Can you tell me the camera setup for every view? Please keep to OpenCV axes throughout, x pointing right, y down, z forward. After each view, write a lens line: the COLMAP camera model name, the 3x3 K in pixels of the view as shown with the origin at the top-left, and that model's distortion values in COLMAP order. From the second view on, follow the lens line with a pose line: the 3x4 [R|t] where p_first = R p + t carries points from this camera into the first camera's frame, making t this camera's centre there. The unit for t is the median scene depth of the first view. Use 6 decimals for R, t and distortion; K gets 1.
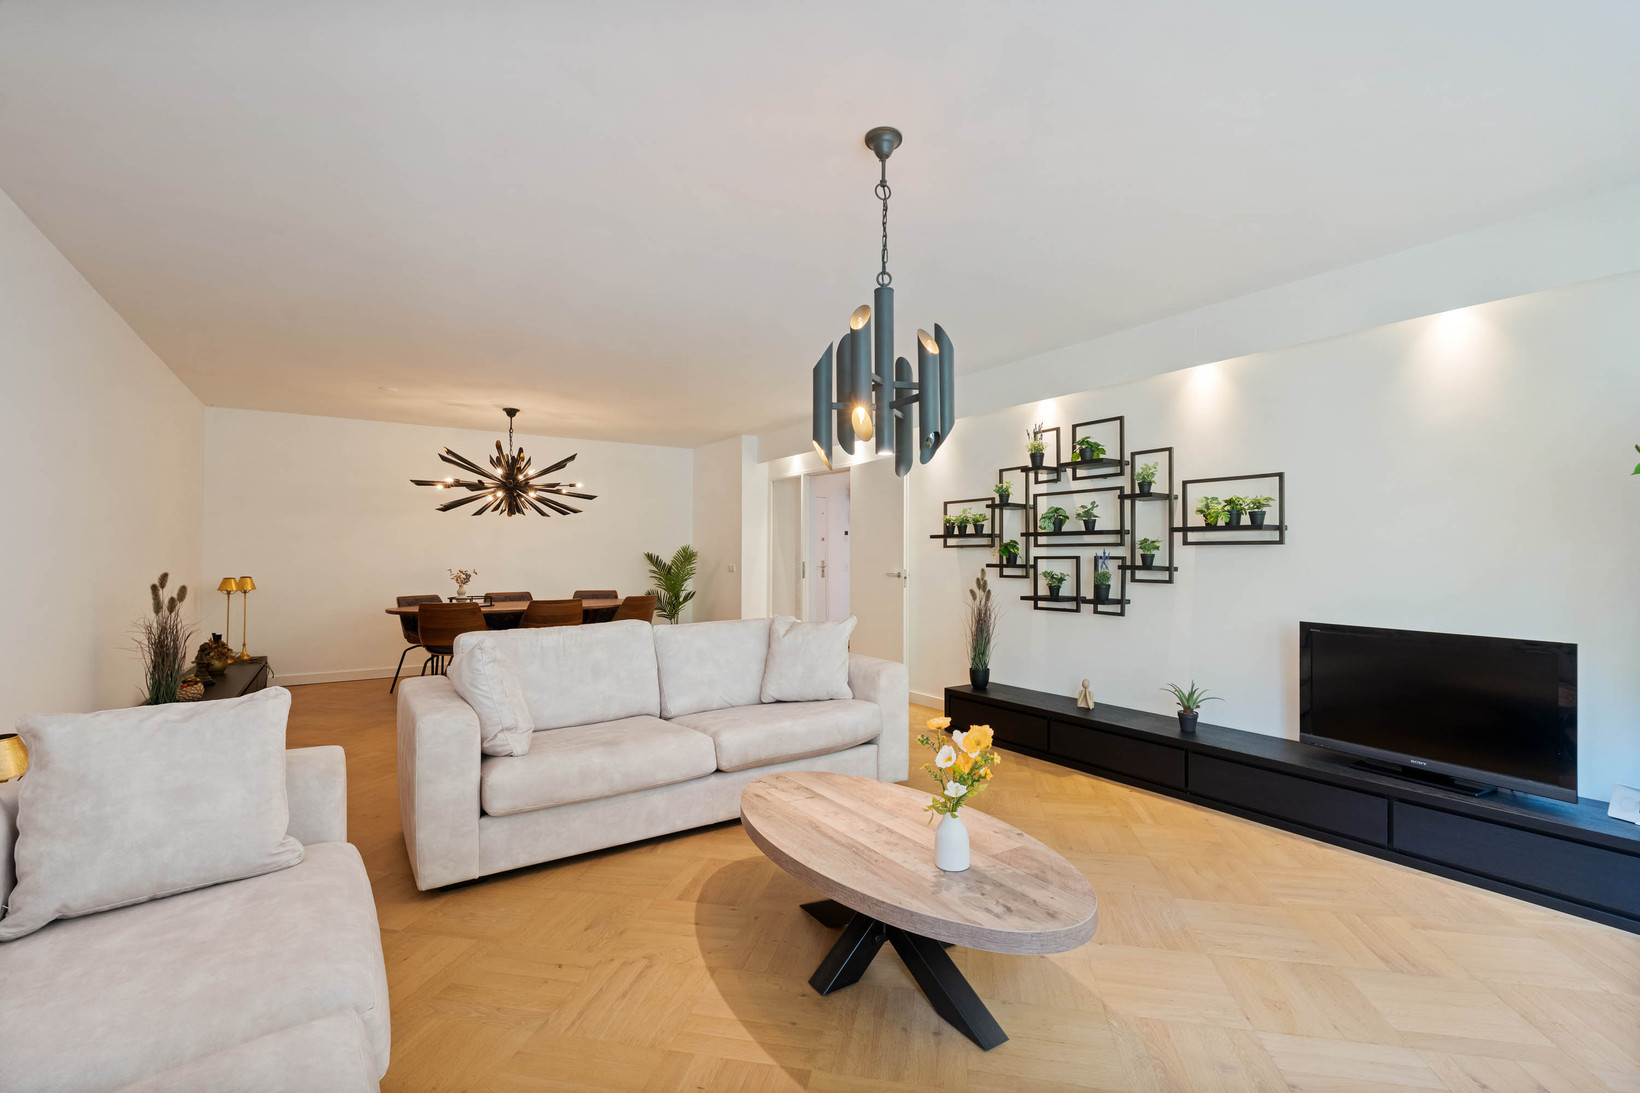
lens RADIAL K [[717.7, 0, 821.1], [0, 717.7, 547.6], [0, 0, 1]] dist [-0.018776, 0.000432]
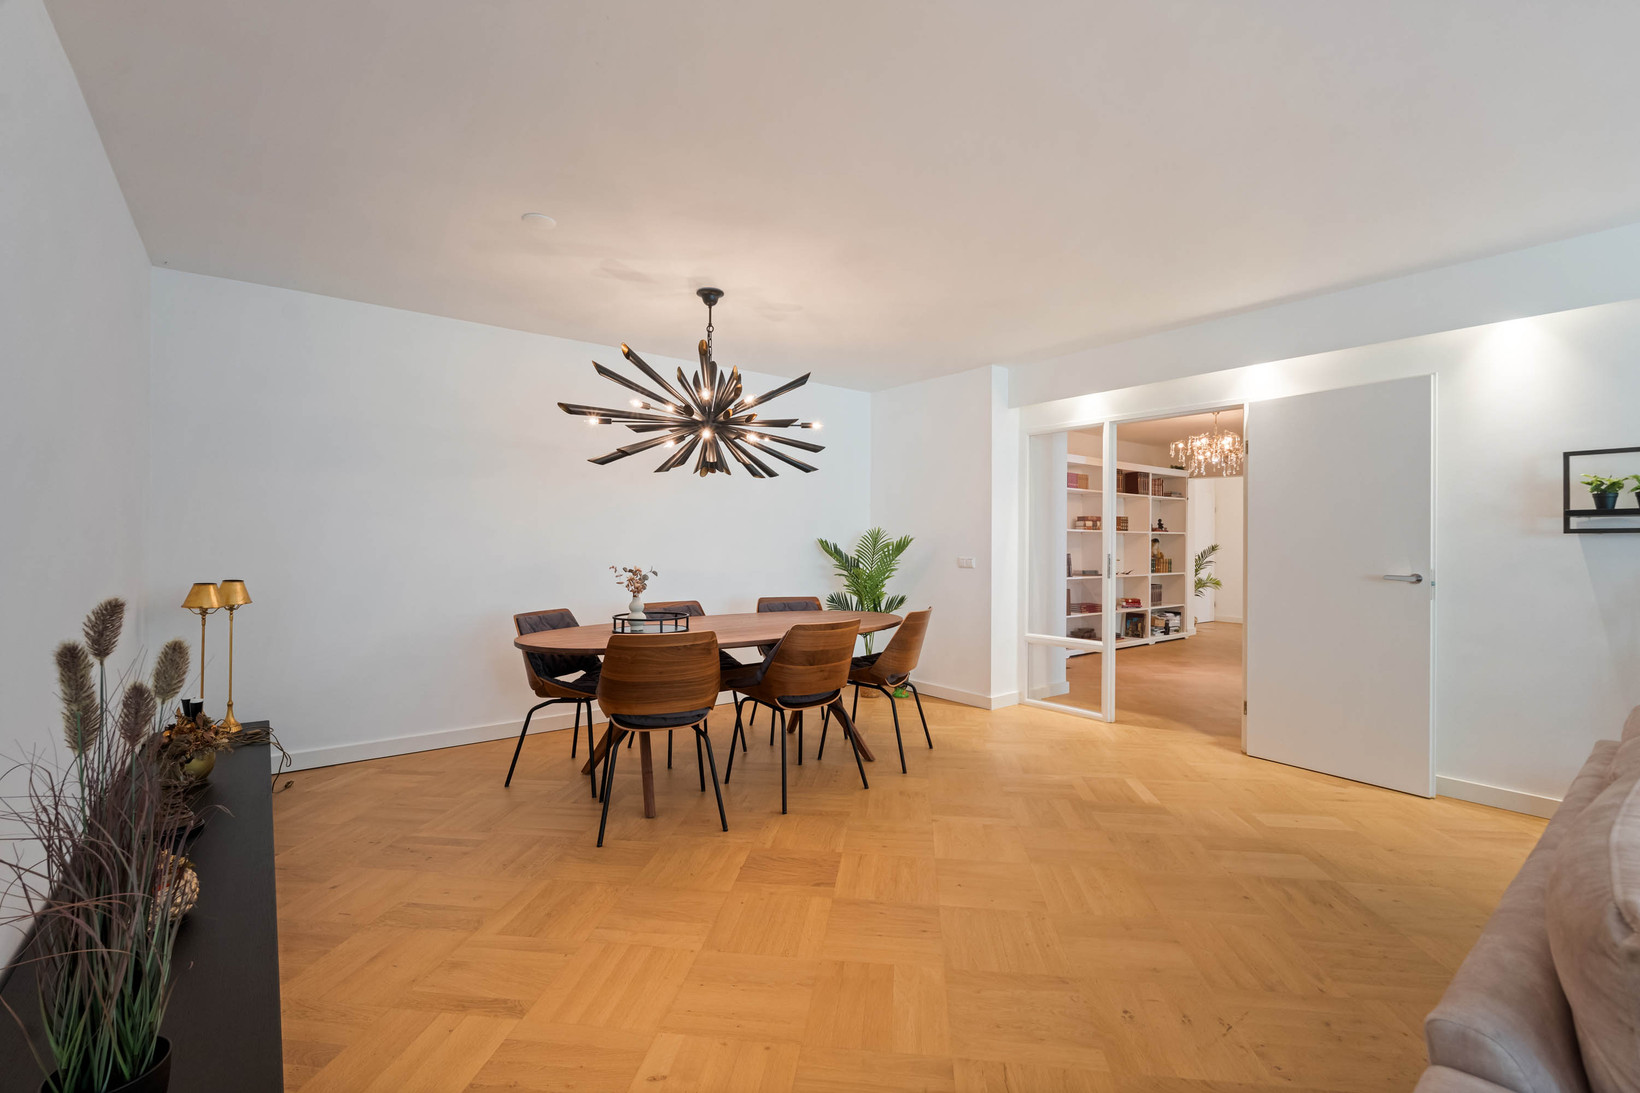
lens RADIAL K [[717.7, 0, 816.1], [0, 717.7, 545.4], [0, 0, 1]] dist [-0.018776, 0.000432]
pose [[0.996989, 0.004726, 0.077398, -0.399963], [-0.005695, 0.999908, 0.012302, 0.005766], [-0.077333, -0.012705, 0.996924, 0.417417]]
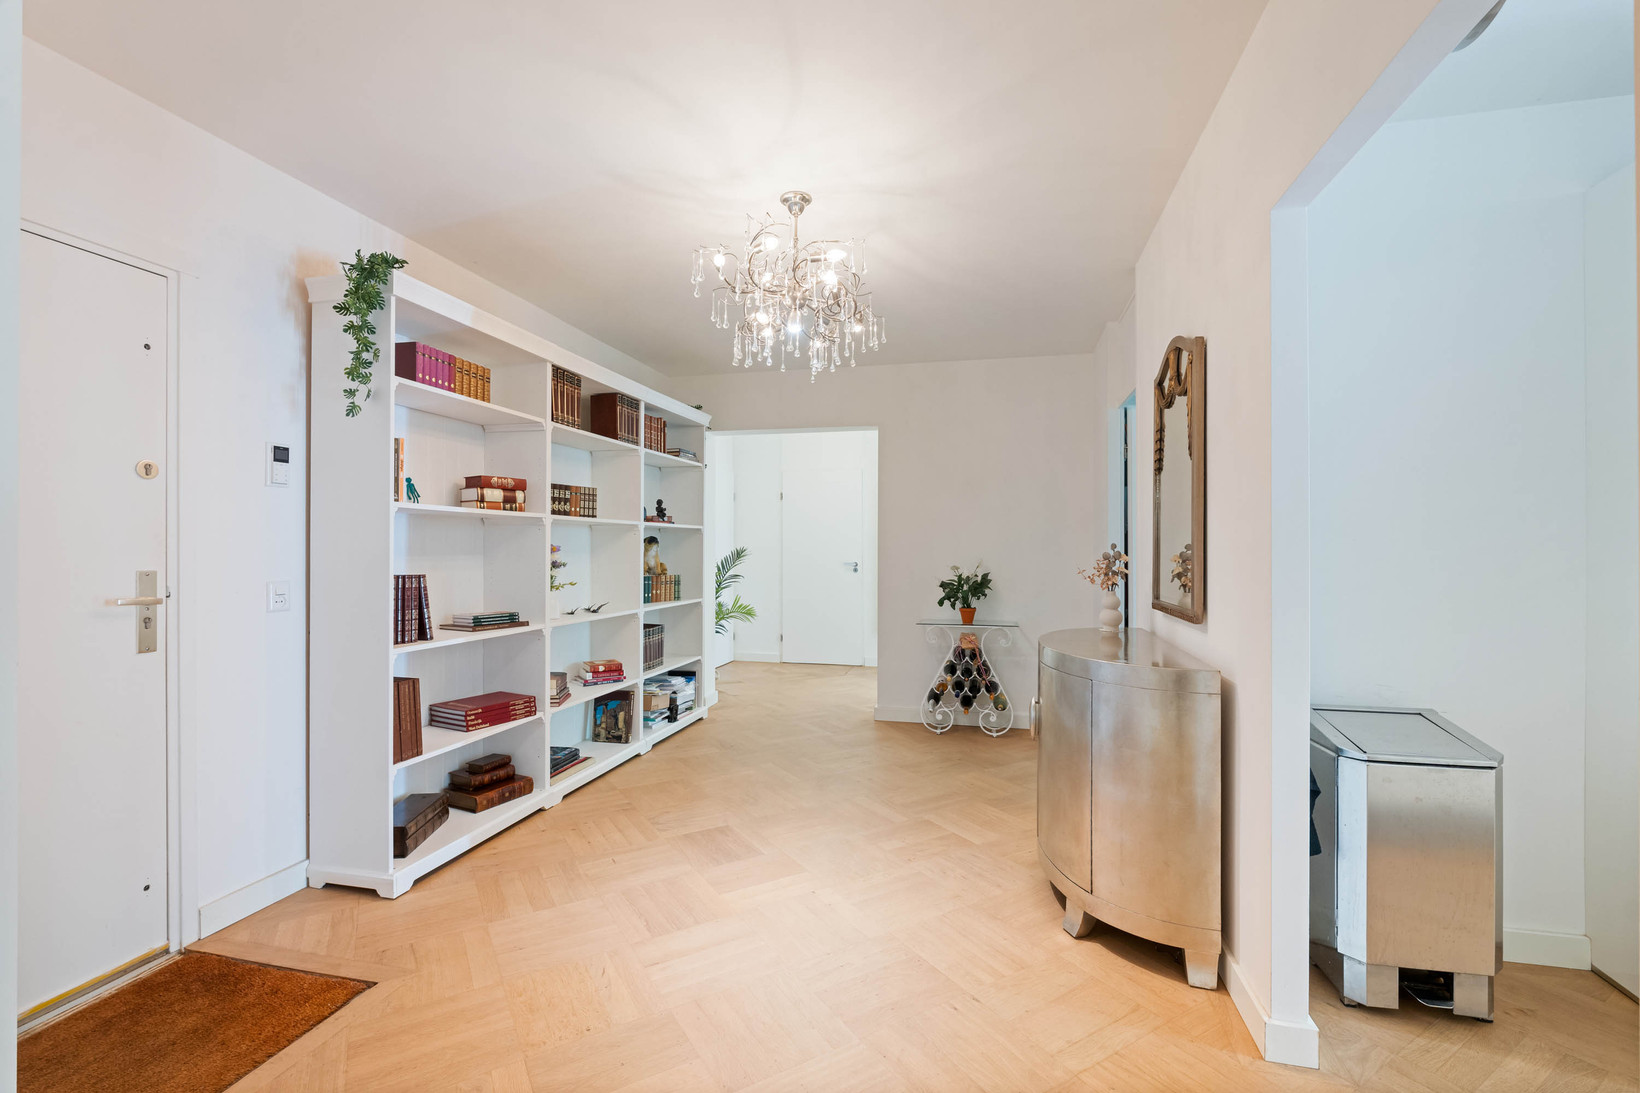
lens RADIAL K [[717.7, 0, 823.9], [0, 717.7, 544.0], [0, 0, 1]] dist [-0.018776, 0.000432]
pose [[0.728114, 0.006442, 0.685426, 0.008743], [-0.008493, 0.999964, -0.000376, 0.012514], [-0.685403, -0.005547, 0.728143, 1.128071]]
